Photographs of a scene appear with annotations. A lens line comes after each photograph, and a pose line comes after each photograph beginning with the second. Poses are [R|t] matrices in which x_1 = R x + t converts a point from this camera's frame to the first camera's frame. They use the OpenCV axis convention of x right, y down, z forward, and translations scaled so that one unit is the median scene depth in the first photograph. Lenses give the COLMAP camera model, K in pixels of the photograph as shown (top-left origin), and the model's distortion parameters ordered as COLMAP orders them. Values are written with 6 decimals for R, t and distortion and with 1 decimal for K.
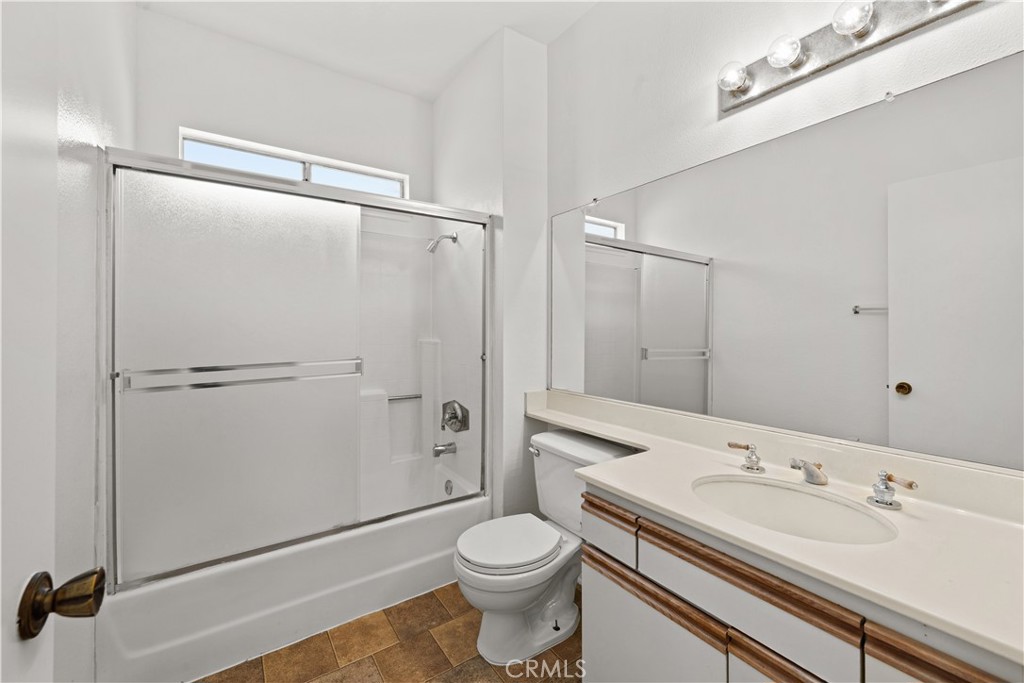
lens RADIAL K [[409.2, 0, 512.6], [0, 409.2, 334.9], [0, 0, 1]] dist [-0.004512, 0.001009]
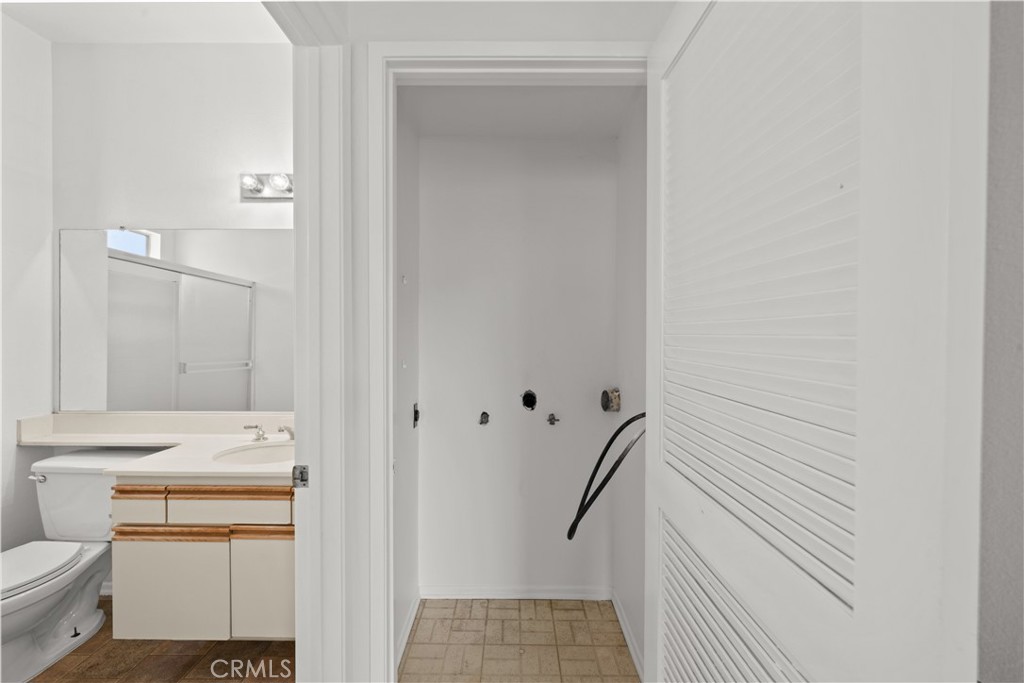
lens RADIAL K [[409.2, 0, 511.7], [0, 409.2, 339.2], [0, 0, 1]] dist [-0.004512, 0.001009]
pose [[0.563113, -0.000365, 0.826380, -0.126946], [0.003342, 0.999993, -0.001835, -0.040362], [-0.826373, 0.003795, 0.563110, -0.524703]]
